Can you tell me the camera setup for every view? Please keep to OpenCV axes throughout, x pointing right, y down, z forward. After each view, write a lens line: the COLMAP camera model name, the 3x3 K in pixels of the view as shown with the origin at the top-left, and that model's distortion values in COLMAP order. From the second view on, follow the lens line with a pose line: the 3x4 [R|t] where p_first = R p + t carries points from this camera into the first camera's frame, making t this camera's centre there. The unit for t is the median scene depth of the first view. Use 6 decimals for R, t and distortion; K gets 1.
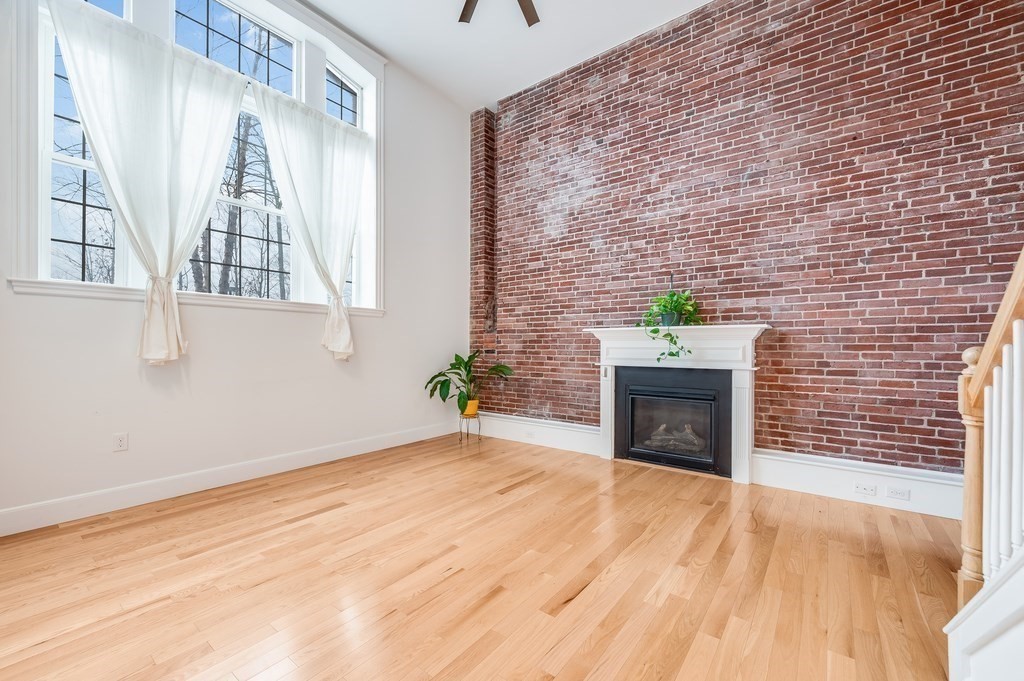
lens RADIAL K [[415.6, 0, 511.2], [0, 415.6, 346.3], [0, 0, 1]] dist [-0.002795, -0.000209]
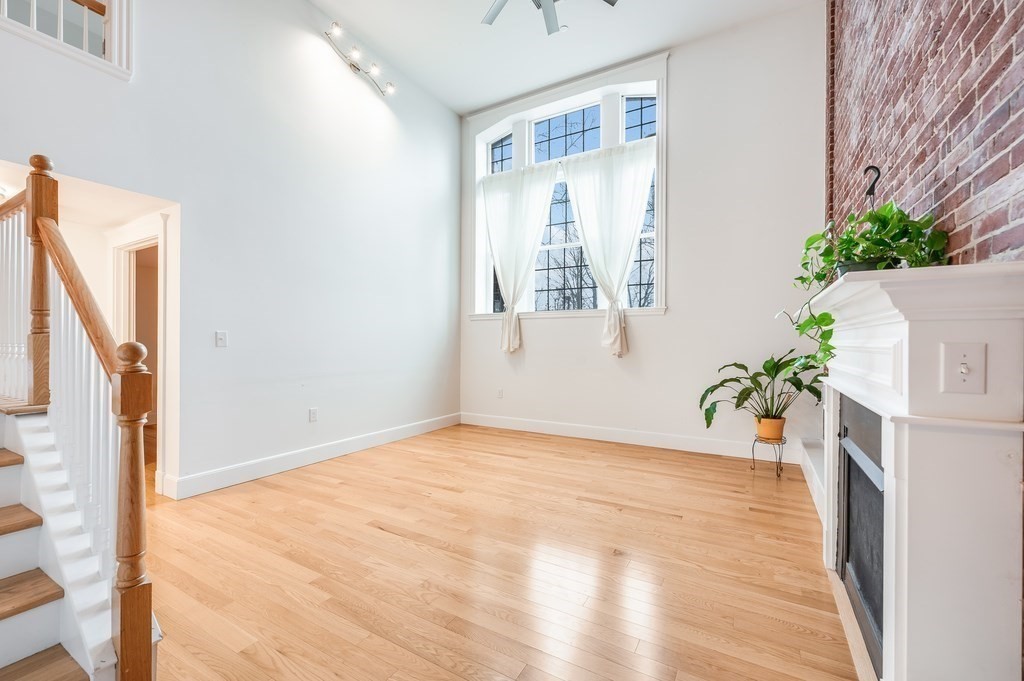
lens RADIAL K [[427.1, 0, 512.0], [0, 427.1, 340.5], [0, 0, 1]] dist [-0.000947, -0.000093]
pose [[0.126563, -0.005467, -0.991944, 0.778139], [-0.003960, 0.999974, -0.006017, 0.000371], [0.991951, 0.004690, 0.126538, 0.610681]]
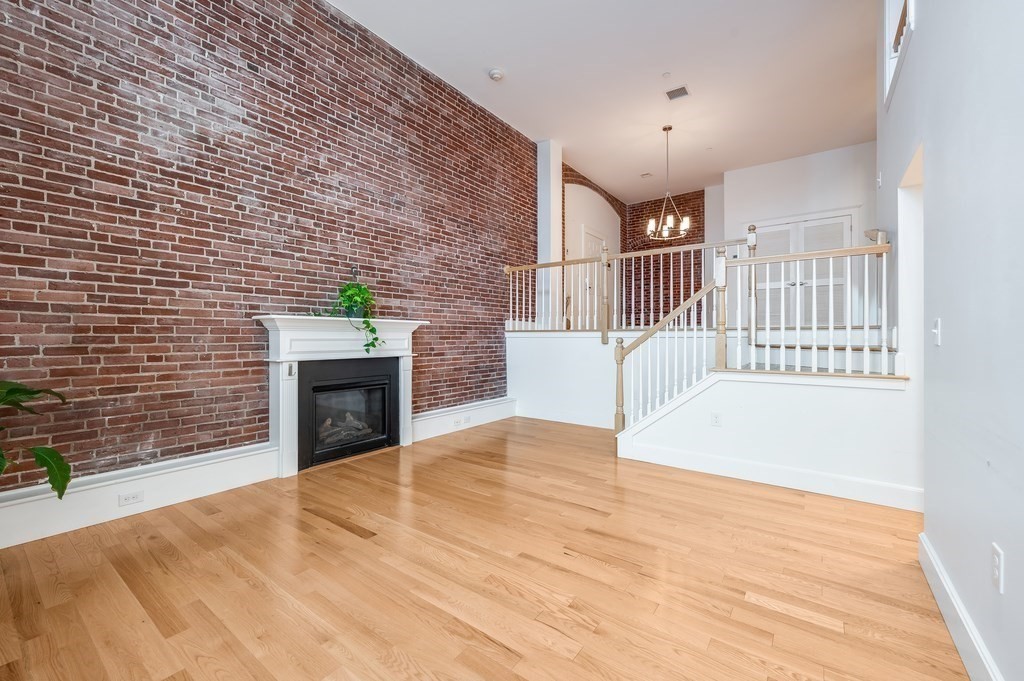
lens RADIAL K [[412.5, 0, 513.9], [0, 412.5, 338.5], [0, 0, 1]] dist [-0.002015, -0.000263]
pose [[-0.020720, -0.004736, 0.999774, -0.652519], [0.001985, 0.999987, 0.004778, -0.001859], [-0.999783, 0.002084, -0.020710, 0.642567]]
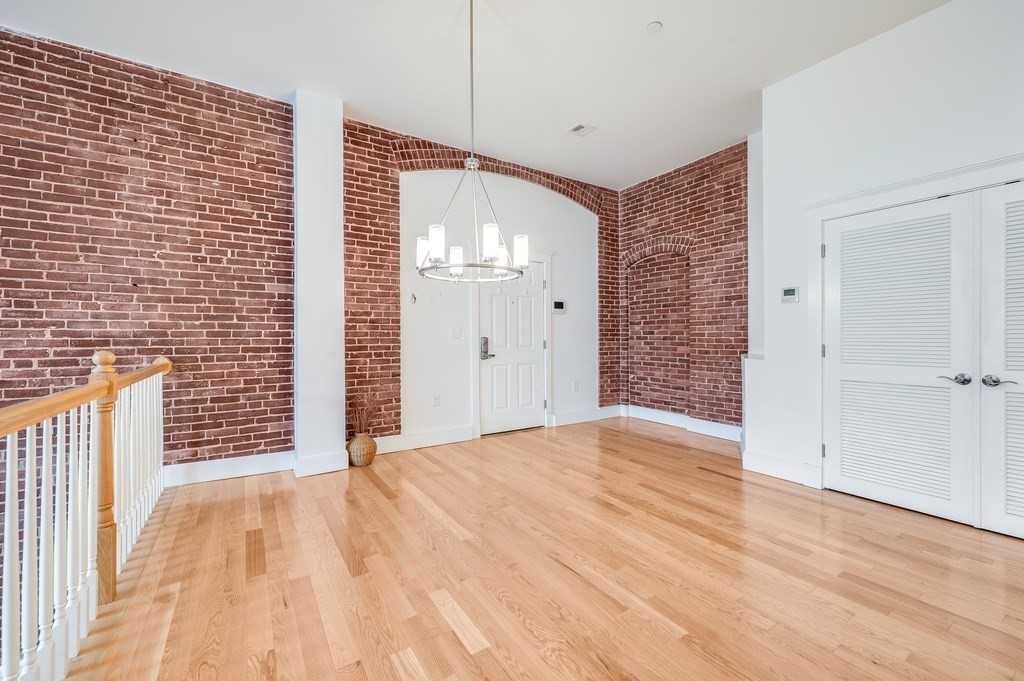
lens RADIAL K [[412.5, 0, 513.9], [0, 412.5, 338.5], [0, 0, 1]] dist [-0.002015, -0.000263]
pose [[0.331311, -0.006062, 0.943502, 0.435617], [0.003794, 0.999980, 0.005092, -0.317689], [-0.943514, 0.001893, 0.331328, -0.273305]]
